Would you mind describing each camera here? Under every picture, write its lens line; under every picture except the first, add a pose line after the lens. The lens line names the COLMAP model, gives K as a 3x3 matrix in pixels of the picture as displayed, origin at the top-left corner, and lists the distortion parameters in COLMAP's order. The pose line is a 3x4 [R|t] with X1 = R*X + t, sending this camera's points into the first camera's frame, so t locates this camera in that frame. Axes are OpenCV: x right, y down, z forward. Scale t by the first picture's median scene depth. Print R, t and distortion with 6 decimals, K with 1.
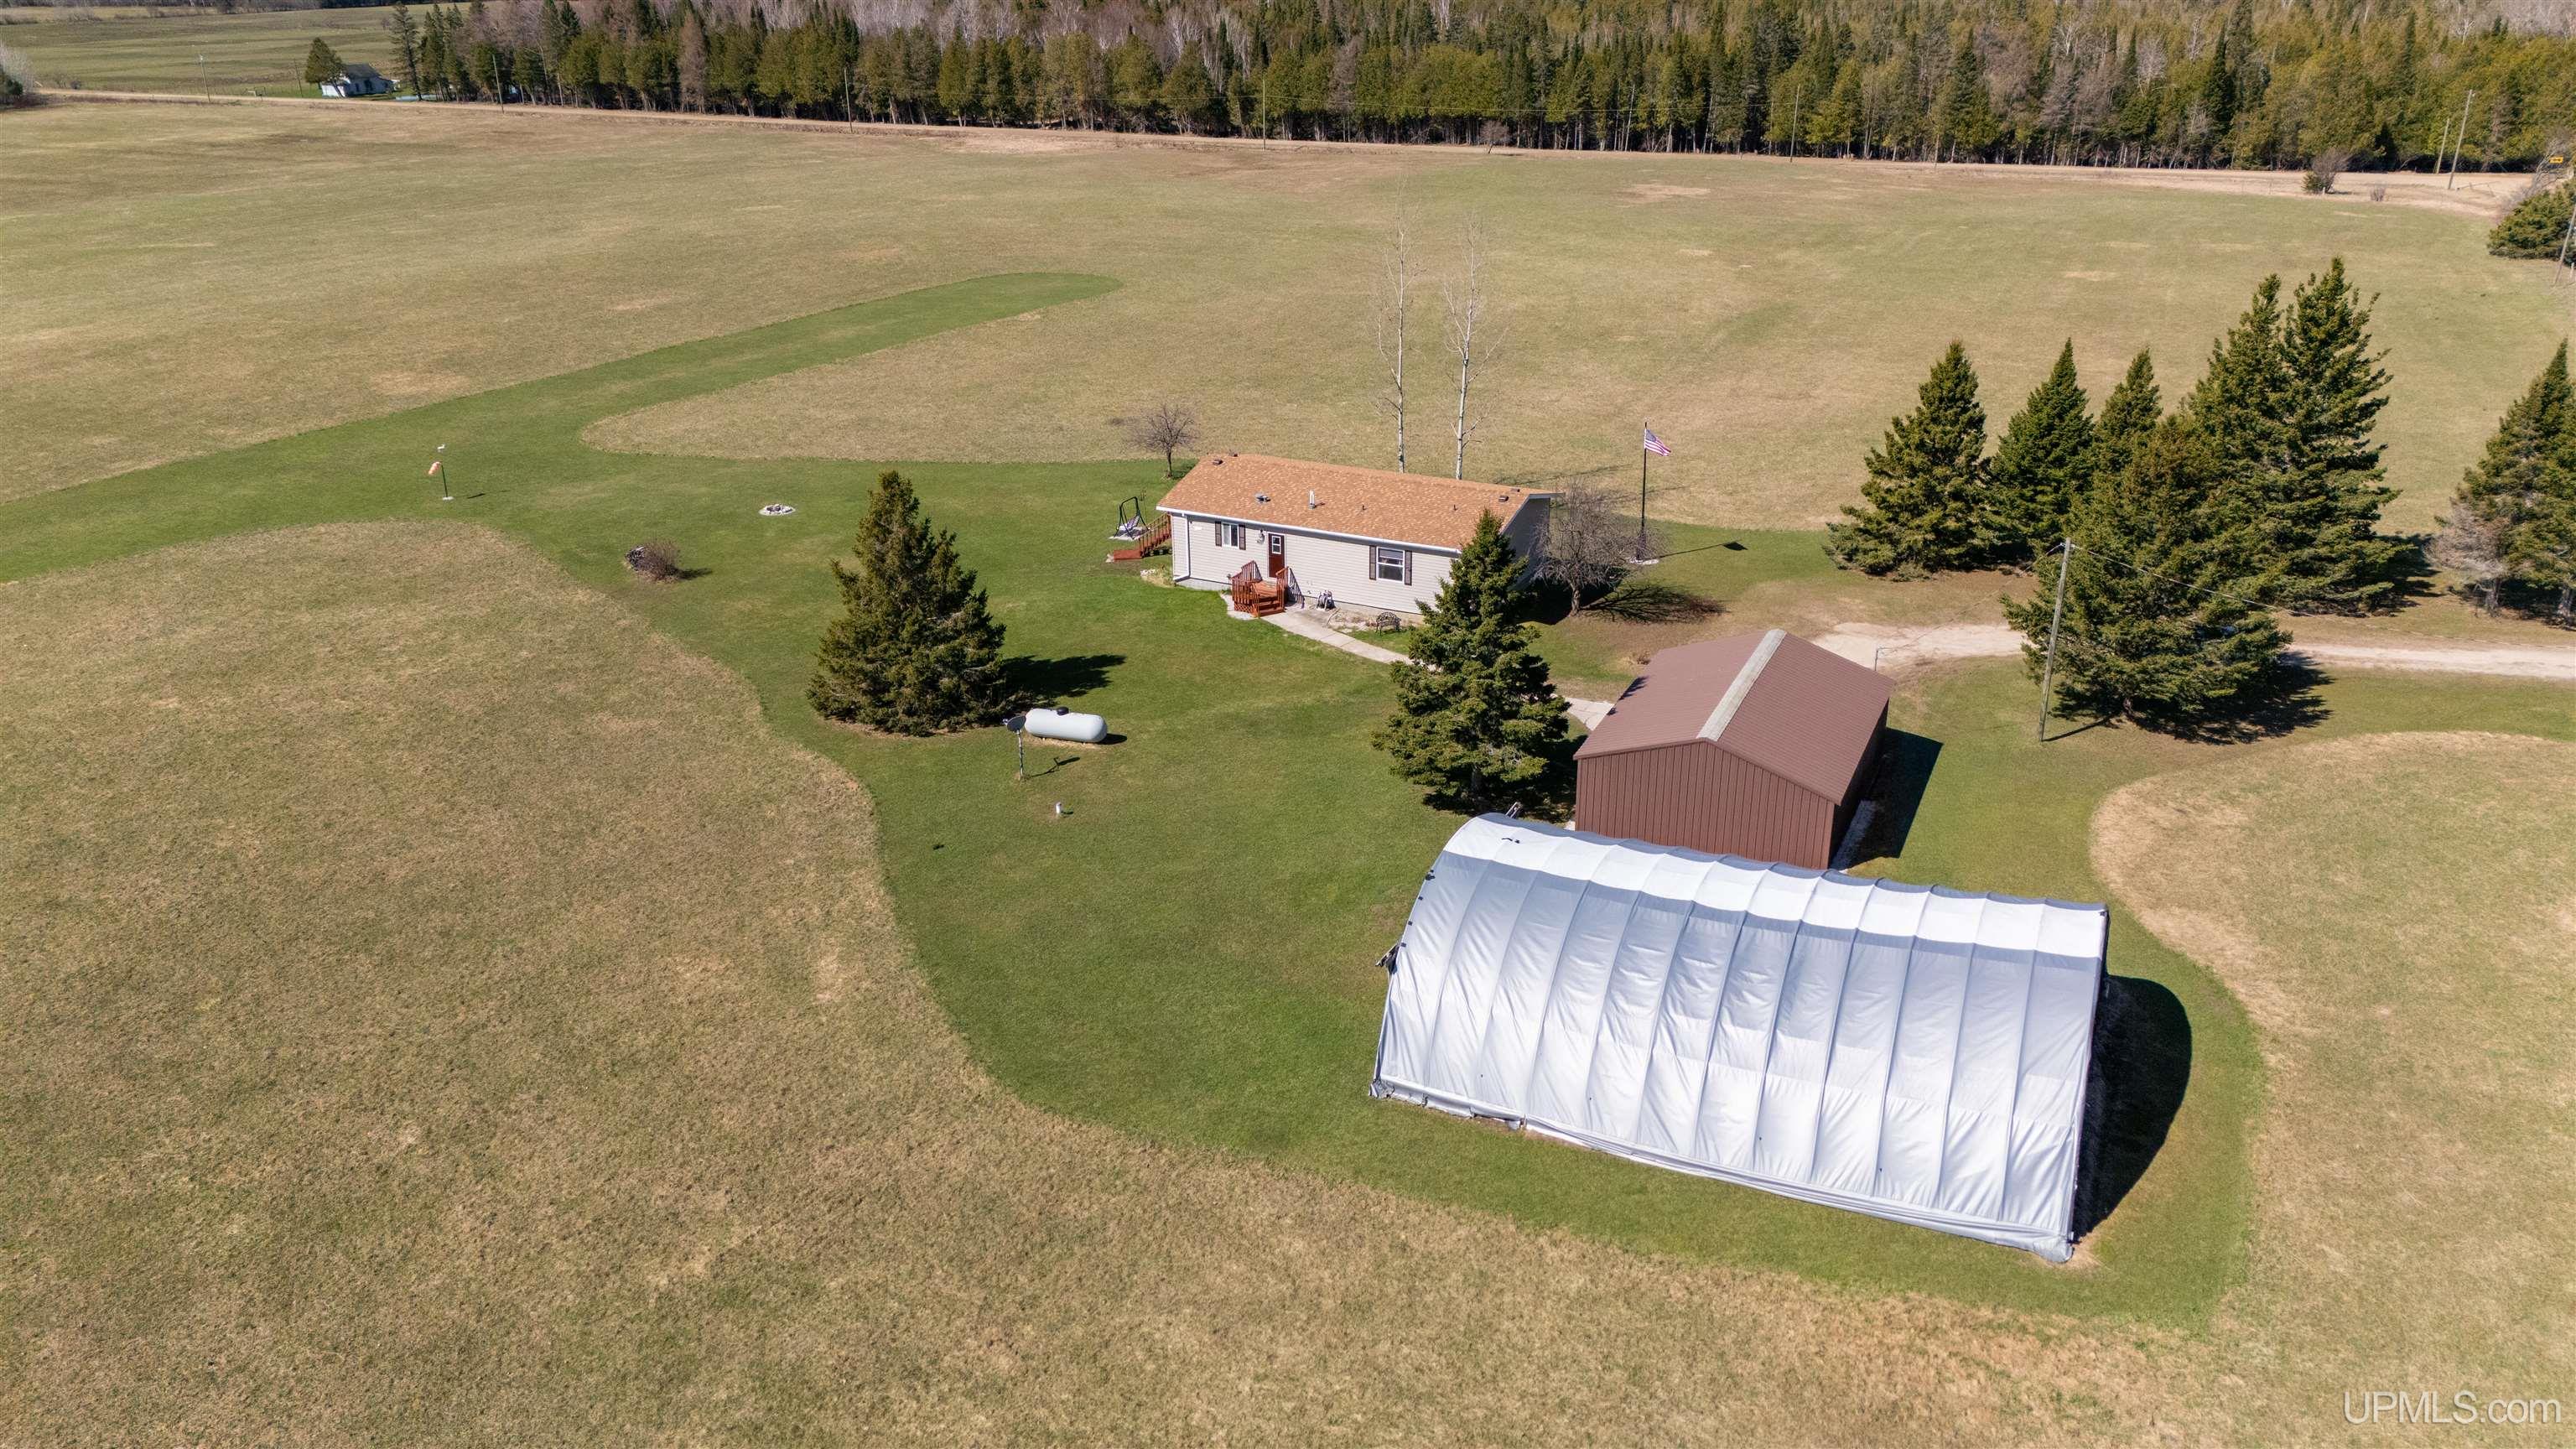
lens RADIAL K [[1886.6, 0, 1288.0], [0, 1886.6, 724.5], [0, 0, 1]] dist [0.090270, -0.077350]
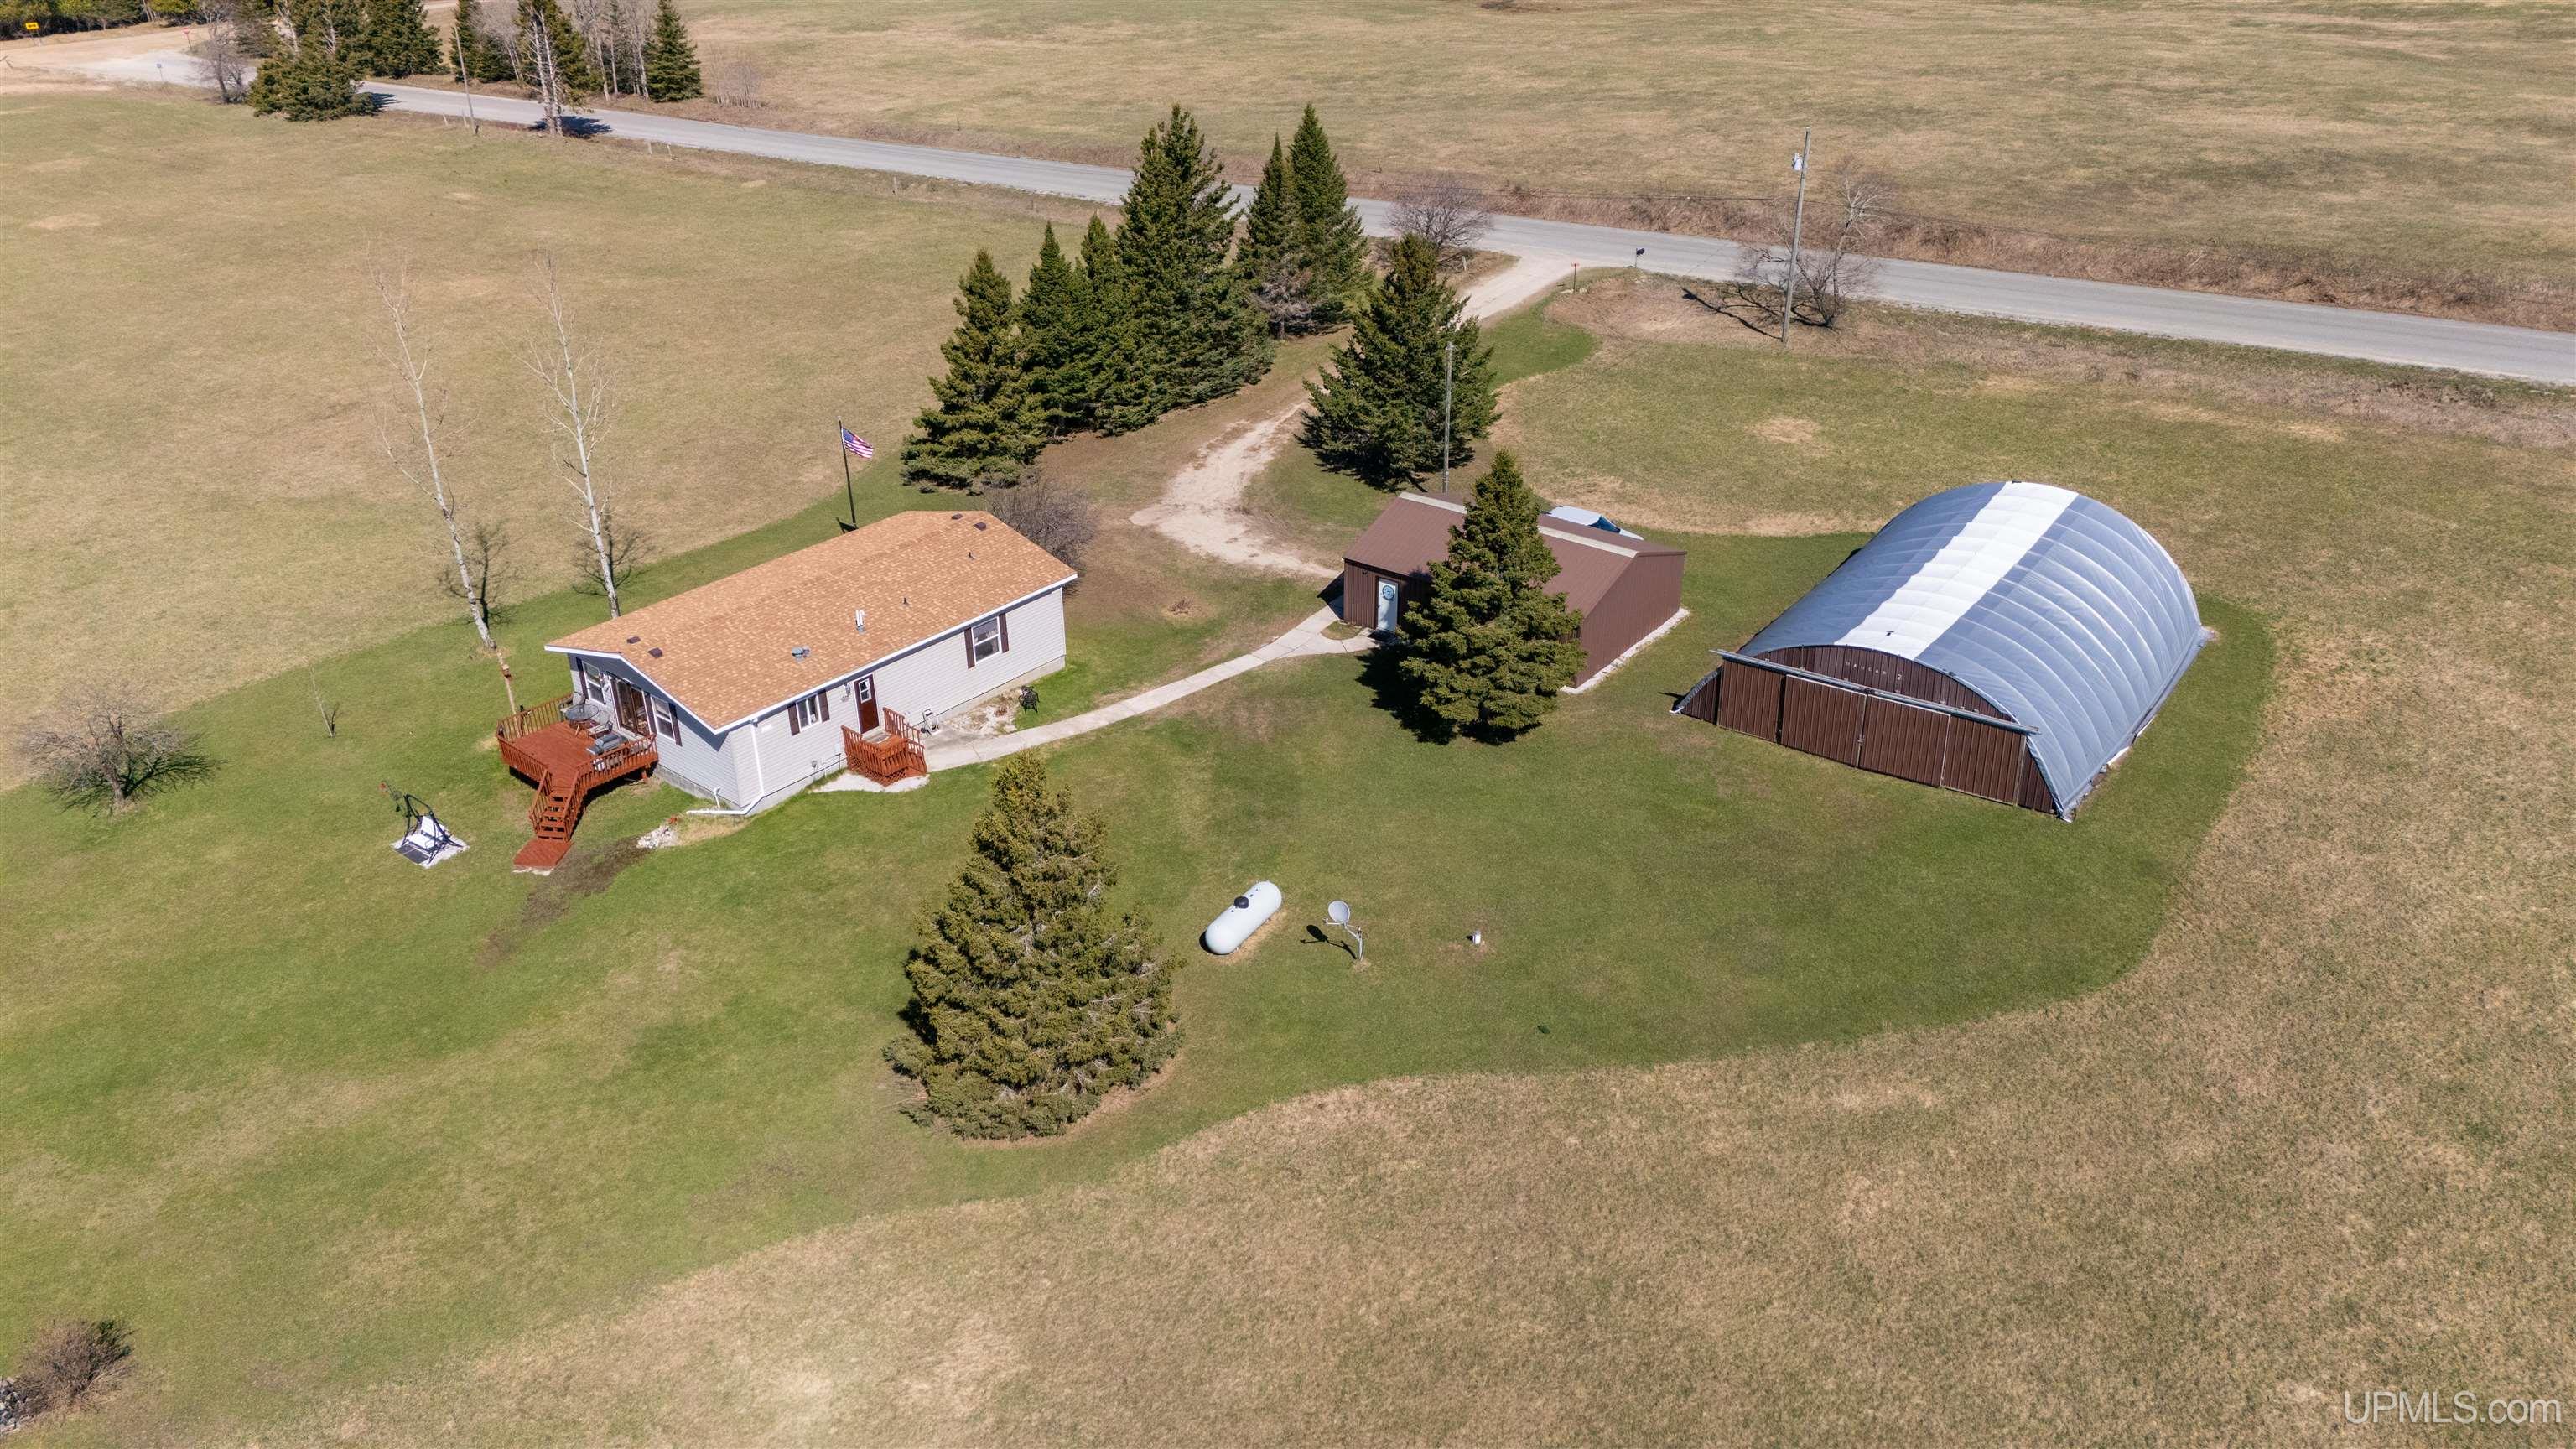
lens RADIAL K [[1886.6, 0, 1288.0], [0, 1886.6, 724.5], [0, 0, 1]] dist [0.090270, -0.077350]
pose [[0.206005, -0.454300, 0.866703, -0.684055], [0.382372, 0.852654, 0.356051, -0.308414], [-0.900752, 0.258055, 0.349363, 0.599604]]
